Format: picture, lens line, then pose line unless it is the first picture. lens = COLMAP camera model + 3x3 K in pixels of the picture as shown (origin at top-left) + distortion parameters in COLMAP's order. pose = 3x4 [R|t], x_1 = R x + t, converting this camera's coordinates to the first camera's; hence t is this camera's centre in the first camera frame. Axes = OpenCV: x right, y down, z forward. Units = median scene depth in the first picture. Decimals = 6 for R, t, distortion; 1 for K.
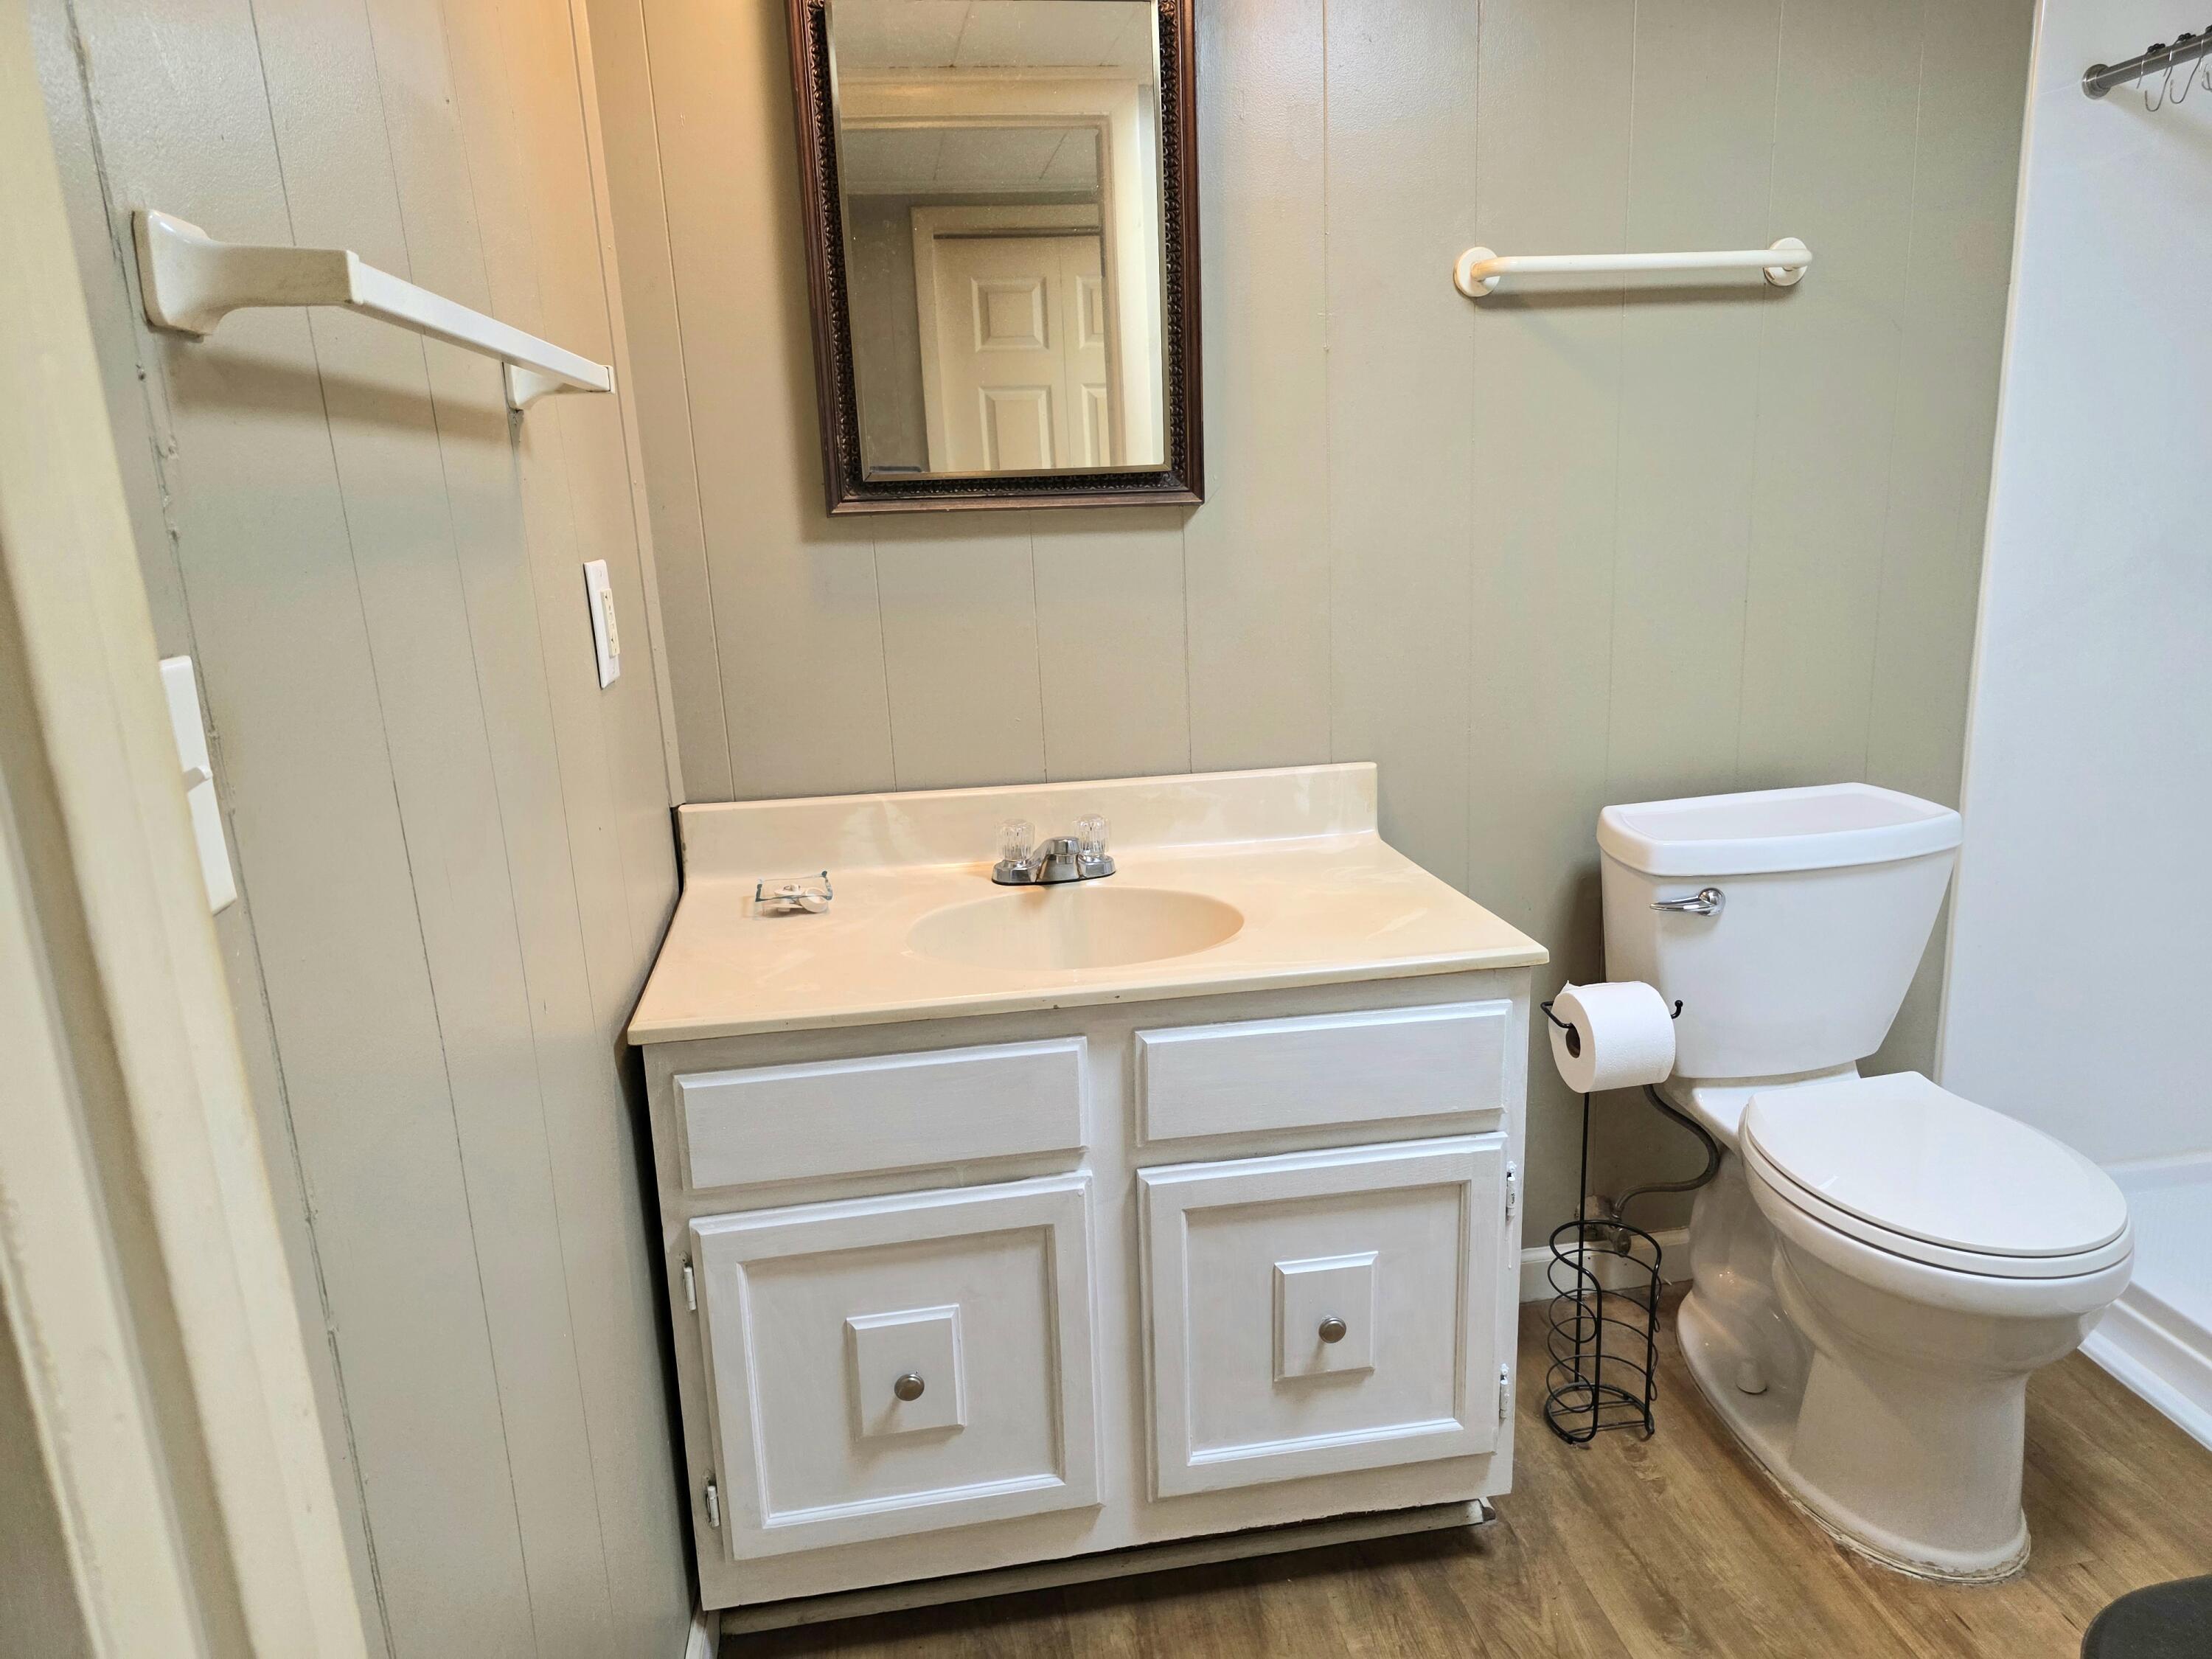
lens RADIAL K [[1493.7, 0, 1103.5], [0, 1493.7, 828.3], [0, 0, 1]] dist [0.034653, -0.033586]
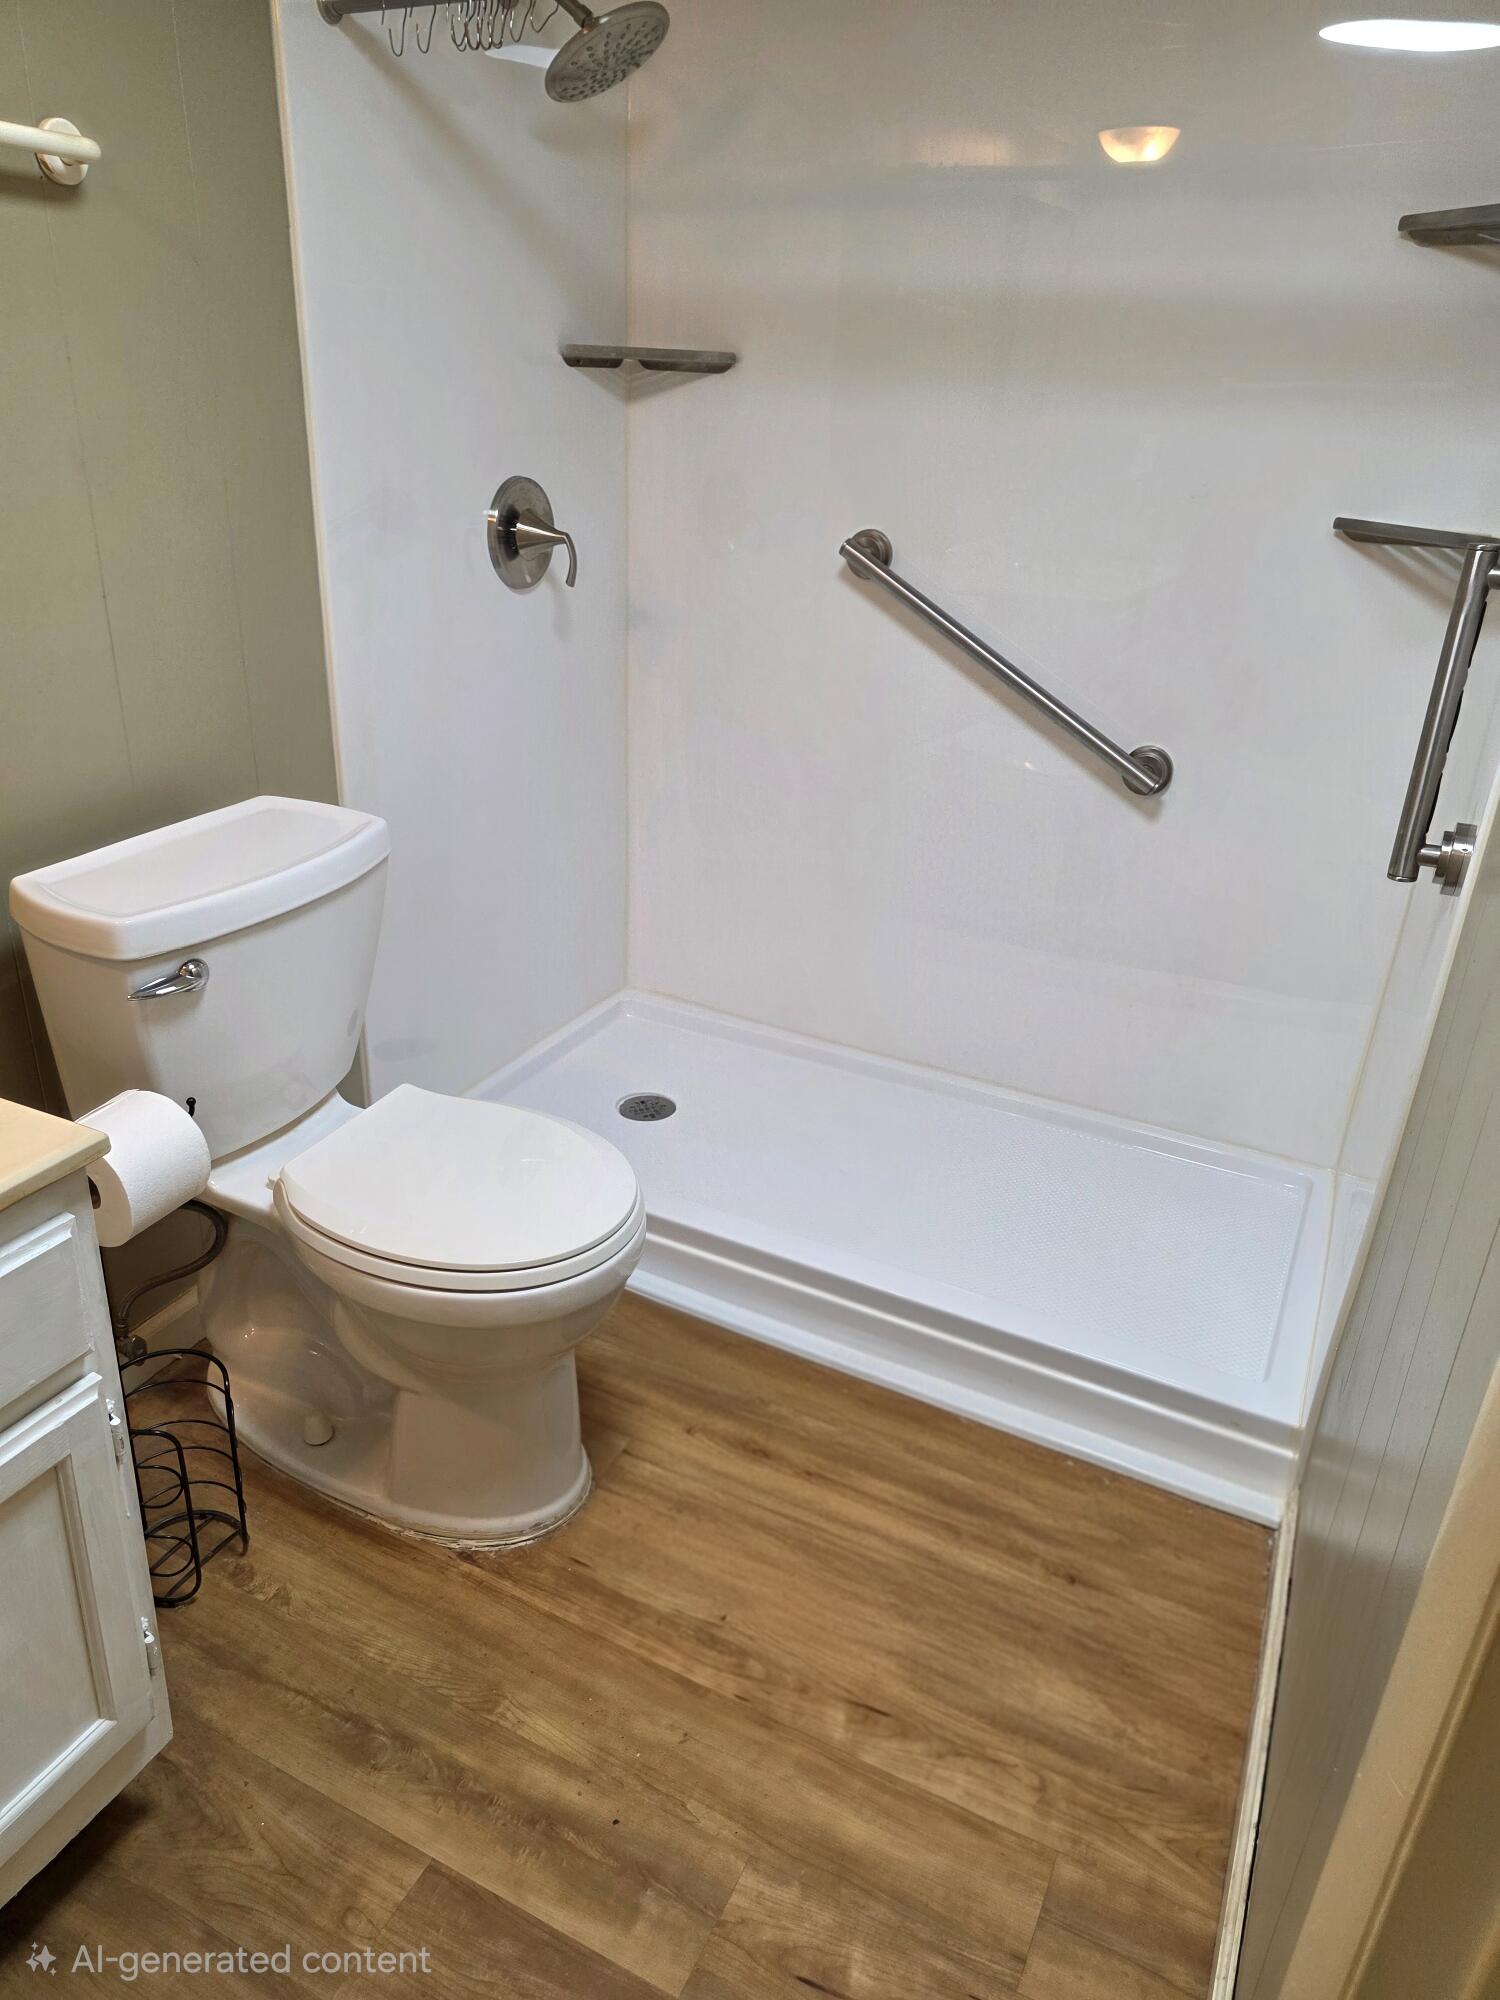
lens RADIAL K [[1350.6, 0, 740.0], [0, 1350.6, 1010.7], [0, 0, 1]] dist [0.034653, -0.033586]
pose [[0.566377, -0.276615, 0.776338, -0.024380], [0.121216, 0.959706, 0.253518, -0.092835], [-0.815183, -0.049483, 0.577086, 0.312521]]
